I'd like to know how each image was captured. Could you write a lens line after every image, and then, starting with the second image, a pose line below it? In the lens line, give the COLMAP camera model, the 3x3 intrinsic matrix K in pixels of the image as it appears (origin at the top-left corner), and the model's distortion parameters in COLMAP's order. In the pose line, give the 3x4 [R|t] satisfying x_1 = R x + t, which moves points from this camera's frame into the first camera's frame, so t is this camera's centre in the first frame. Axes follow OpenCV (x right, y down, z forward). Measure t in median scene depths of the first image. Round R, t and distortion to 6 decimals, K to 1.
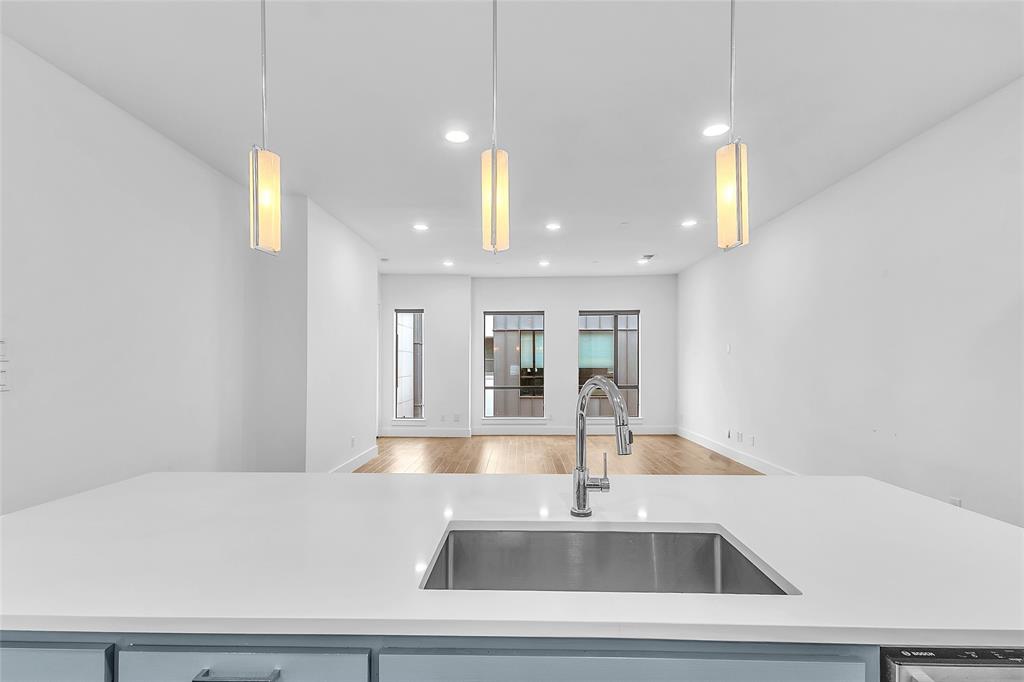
lens RADIAL K [[500.8, 0, 506.0], [0, 500.8, 359.6], [0, 0, 1]] dist [0.015930, -0.004897]
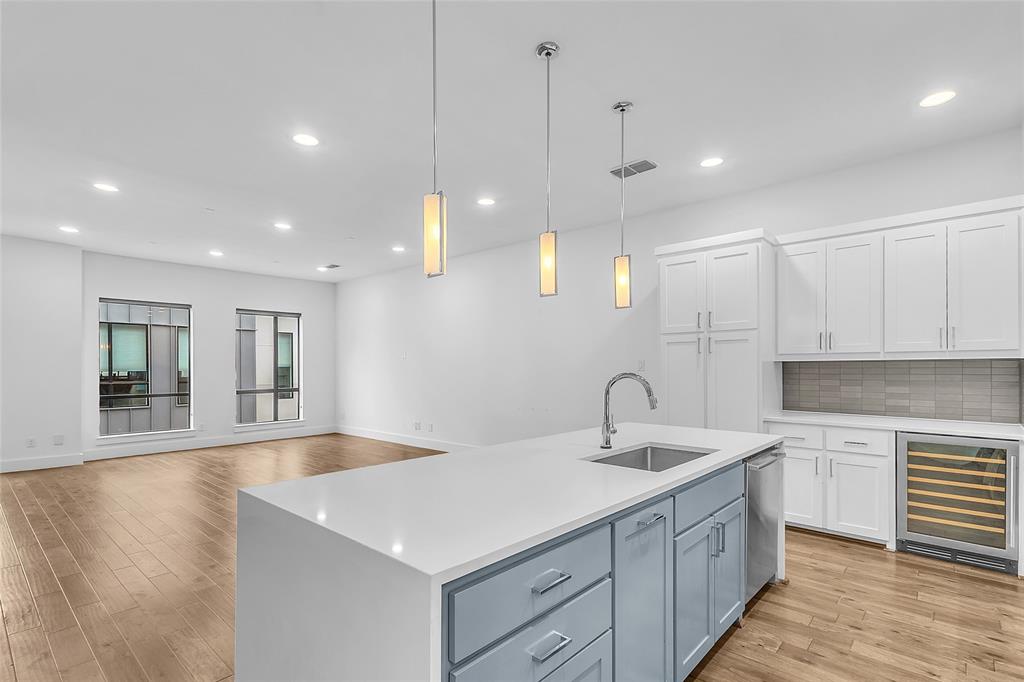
lens RADIAL K [[500.8, 0, 526.4], [0, 500.8, 366.0], [0, 0, 1]] dist [0.015930, -0.004897]
pose [[0.628234, 0.004483, 0.778012, -0.240264], [-0.010313, 0.999944, 0.002566, -0.000565], [-0.777956, -0.009635, 0.628244, 0.009111]]
